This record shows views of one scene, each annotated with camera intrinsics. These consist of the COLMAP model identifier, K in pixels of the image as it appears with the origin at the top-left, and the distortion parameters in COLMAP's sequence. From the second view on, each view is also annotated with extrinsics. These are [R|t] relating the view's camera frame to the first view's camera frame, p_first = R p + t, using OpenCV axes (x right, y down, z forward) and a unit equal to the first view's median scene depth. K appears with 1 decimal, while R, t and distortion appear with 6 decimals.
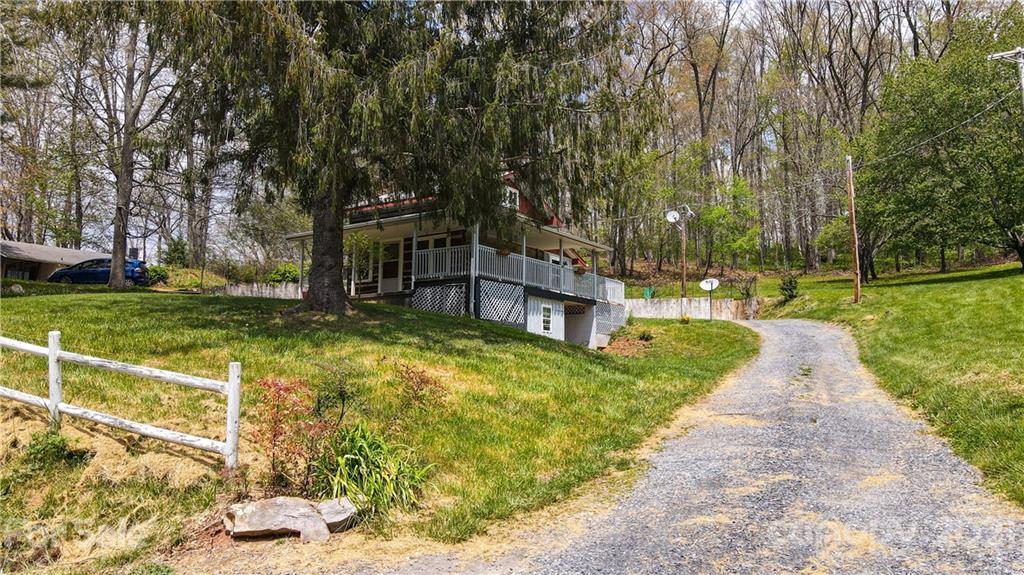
lens RADIAL K [[739.2, 0, 510.6], [0, 739.2, 285.9], [0, 0, 1]] dist [0.008156, 0.007964]
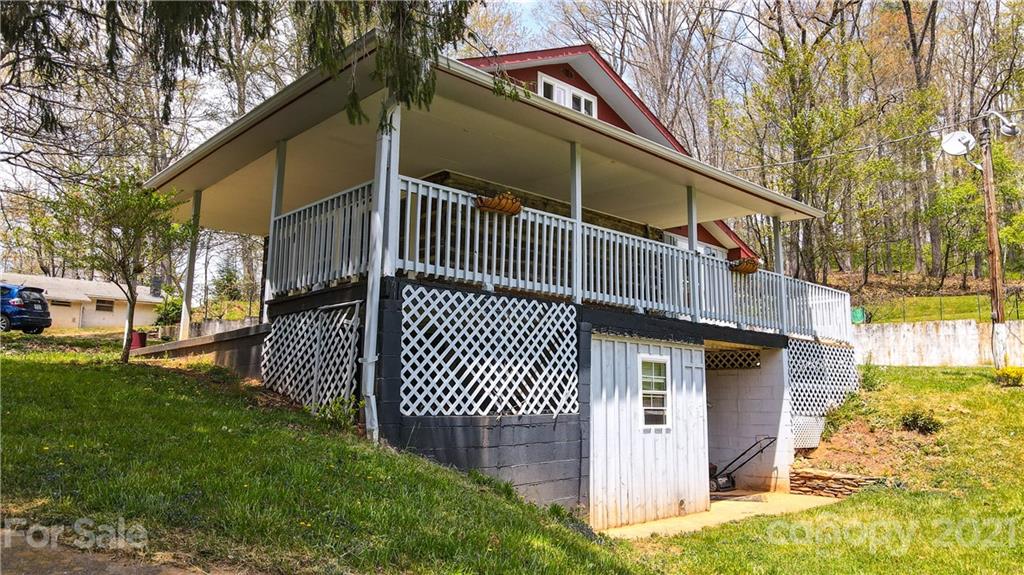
lens RADIAL K [[739.2, 0, 515.3], [0, 739.2, 284.4], [0, 0, 1]] dist [0.008156, 0.007964]
pose [[0.976567, -0.036473, -0.212102, 0.060626], [0.027964, 0.998684, -0.042981, 0.004569], [0.213390, 0.036042, 0.976302, 0.615673]]
